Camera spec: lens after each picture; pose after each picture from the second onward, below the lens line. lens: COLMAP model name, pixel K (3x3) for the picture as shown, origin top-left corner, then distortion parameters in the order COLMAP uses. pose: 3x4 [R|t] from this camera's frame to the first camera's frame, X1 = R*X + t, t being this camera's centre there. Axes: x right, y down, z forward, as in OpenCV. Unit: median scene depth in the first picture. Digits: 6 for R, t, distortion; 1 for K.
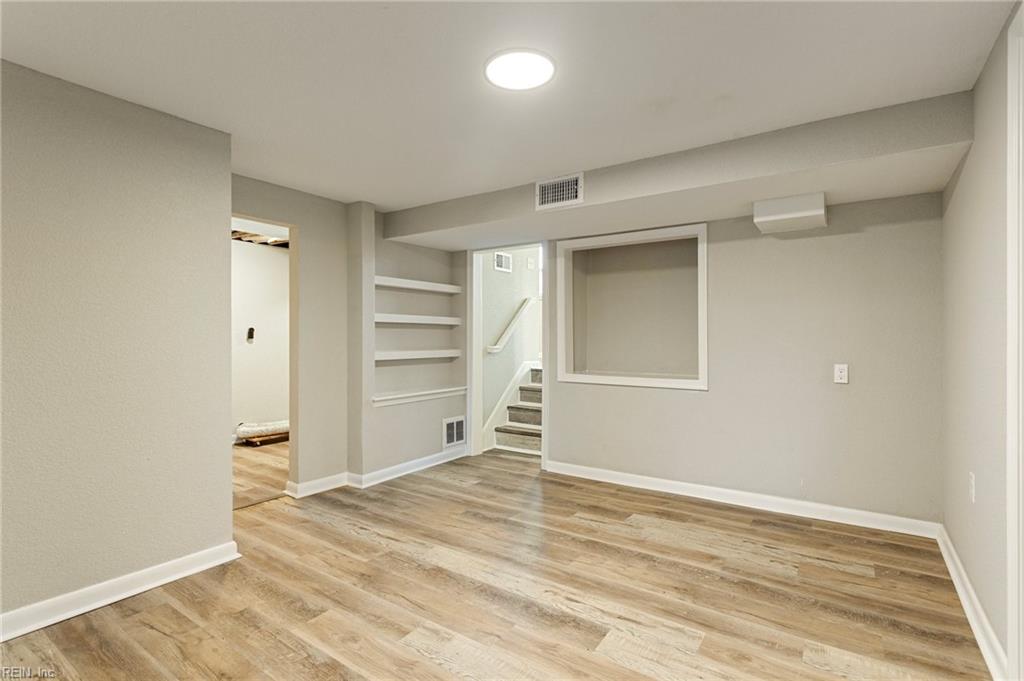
lens RADIAL K [[494.7, 0, 510.9], [0, 494.7, 343.9], [0, 0, 1]] dist [-0.005666, -0.000929]
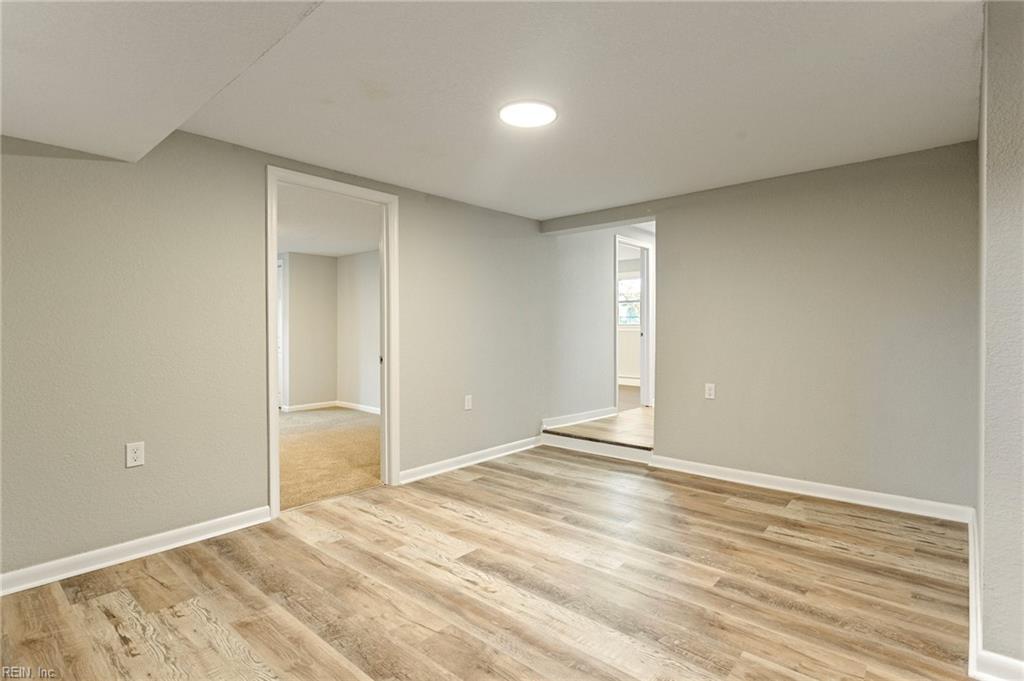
lens RADIAL K [[494.7, 0, 519.3], [0, 494.7, 334.8], [0, 0, 1]] dist [-0.005666, -0.000929]
pose [[-0.995312, 0.003108, 0.096663, -0.068262], [0.005528, 0.999678, 0.024774, -0.005796], [-0.096555, 0.025192, -0.995009, 1.932945]]
